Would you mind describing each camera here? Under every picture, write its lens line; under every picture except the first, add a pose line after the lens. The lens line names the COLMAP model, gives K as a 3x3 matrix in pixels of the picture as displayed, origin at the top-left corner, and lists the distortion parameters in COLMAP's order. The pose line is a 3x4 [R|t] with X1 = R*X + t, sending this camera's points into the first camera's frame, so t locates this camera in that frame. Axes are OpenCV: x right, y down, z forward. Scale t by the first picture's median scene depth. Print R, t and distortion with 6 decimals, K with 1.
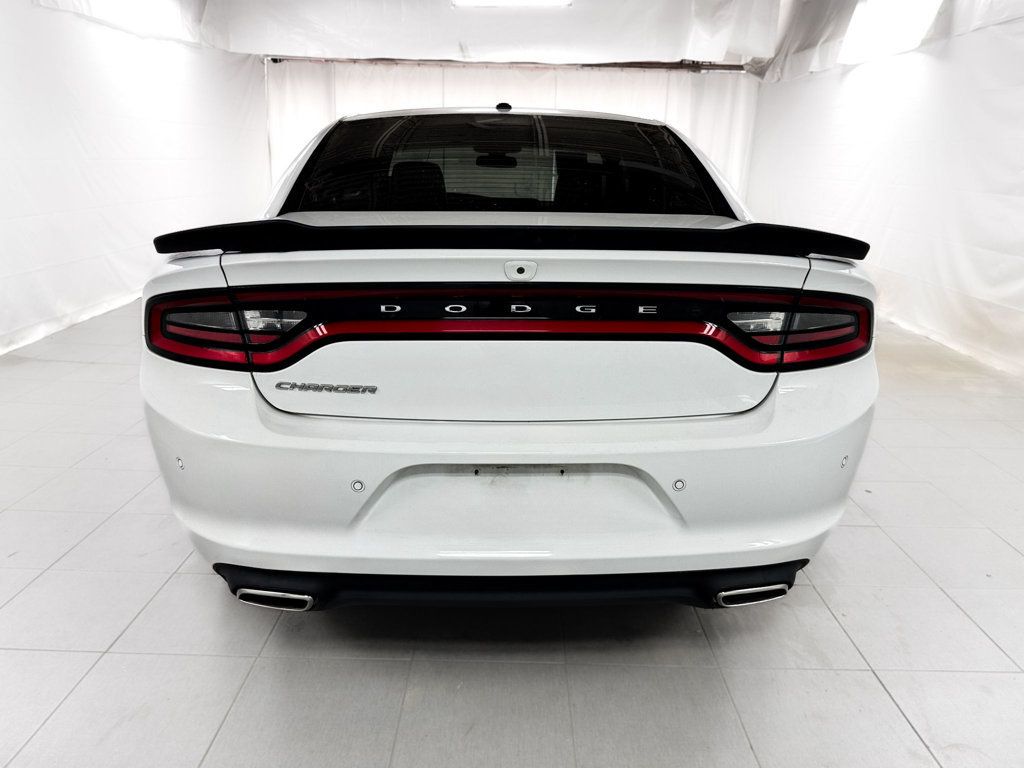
lens RADIAL K [[737.5, 0, 512.0], [0, 737.5, 384.0], [0, 0, 1]] dist [0.045585, -0.051713]
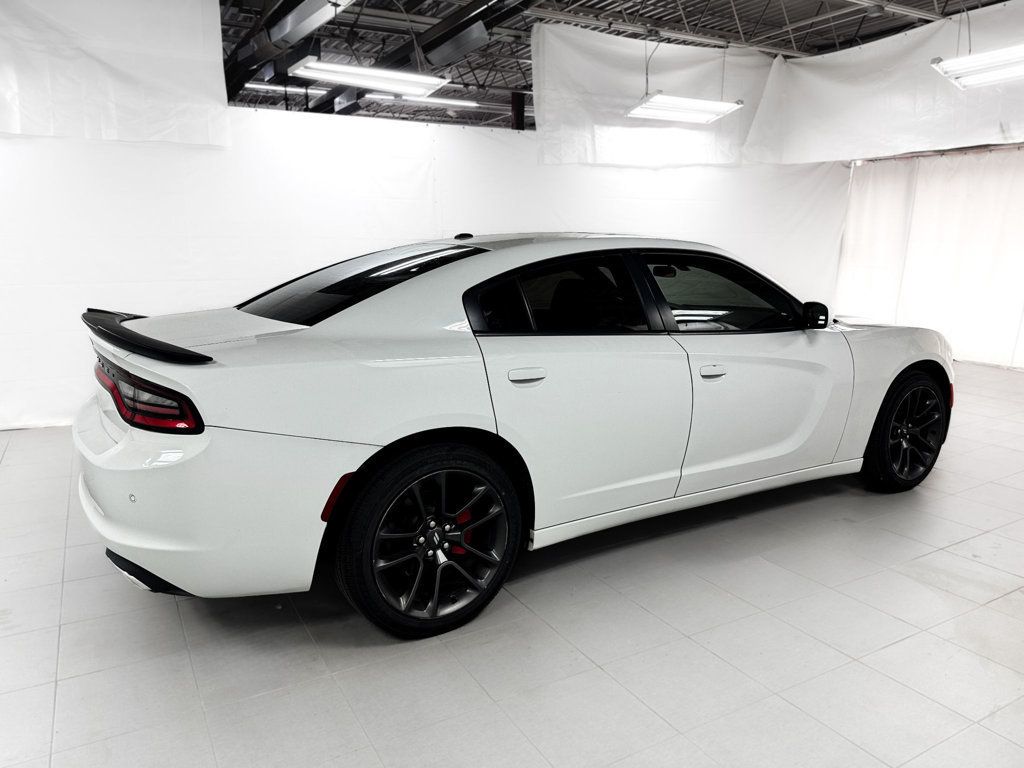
lens RADIAL K [[762.0, 0, 512.0], [0, 762.0, 384.0], [0, 0, 1]] dist [0.024859, -0.059813]
pose [[0.507141, 0.129077, -0.852142, 1.938507], [-0.232249, 0.972614, 0.009105, -0.268847], [0.829981, 0.193292, 0.523231, 0.752467]]
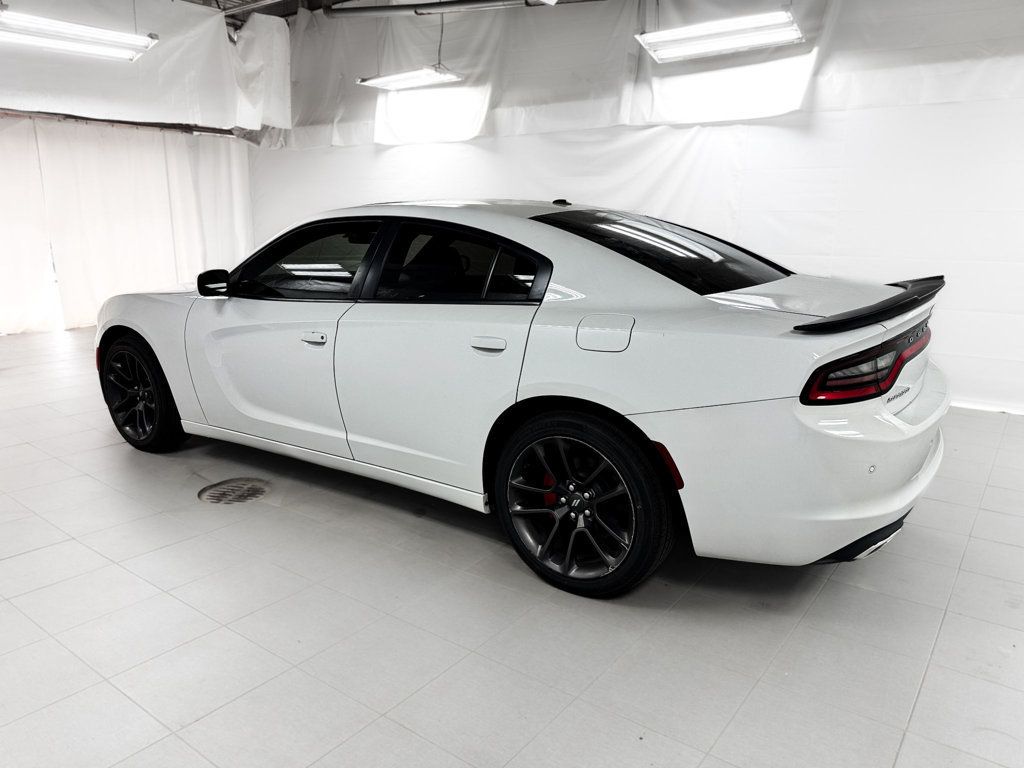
lens RADIAL K [[747.6, 0, 498.2], [0, 747.6, 381.4], [0, 0, 1]] dist [0.056862, -0.059354]
pose [[0.602785, -0.191185, 0.774660, -1.914711], [0.239026, 0.969550, 0.053291, -0.299858], [-0.761260, 0.153041, 0.630129, 0.568151]]
